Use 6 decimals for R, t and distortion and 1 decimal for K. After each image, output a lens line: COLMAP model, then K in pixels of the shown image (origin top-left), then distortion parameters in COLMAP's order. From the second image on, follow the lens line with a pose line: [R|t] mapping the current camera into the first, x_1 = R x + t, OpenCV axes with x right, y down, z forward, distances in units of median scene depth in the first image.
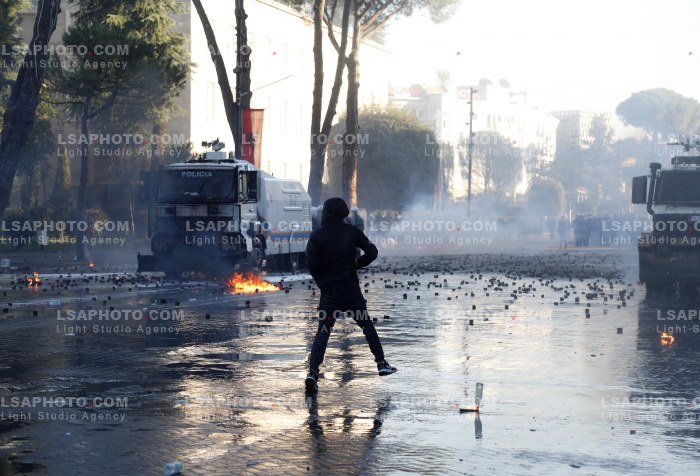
lens RADIAL K [[2178.1, 0, 335.5], [0, 2178.1, 229.6], [0, 0, 1]] dist [1.064556, -0.945073]
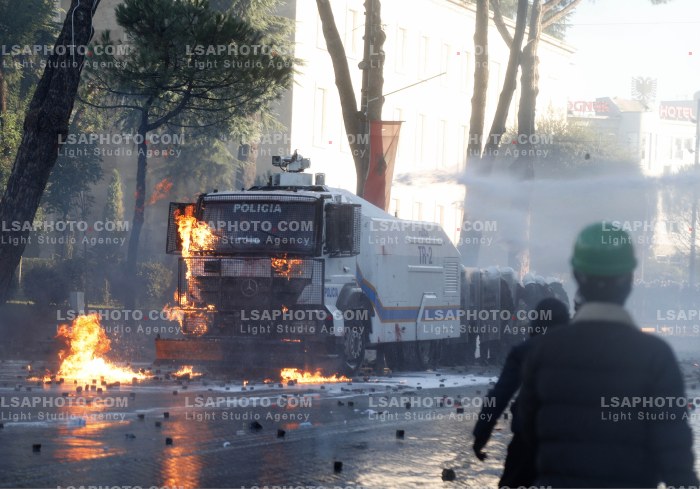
lens RADIAL K [[2493.0, 0, 296.0], [0, 2493.0, 228.3], [0, 0, 1]] dist [1.023758, -0.851306]
pose [[0.998140, 0.023171, -0.056393, -0.020236], [-0.024468, 0.999449, -0.022414, -0.003407], [0.055842, 0.023752, 0.998157, 0.214089]]
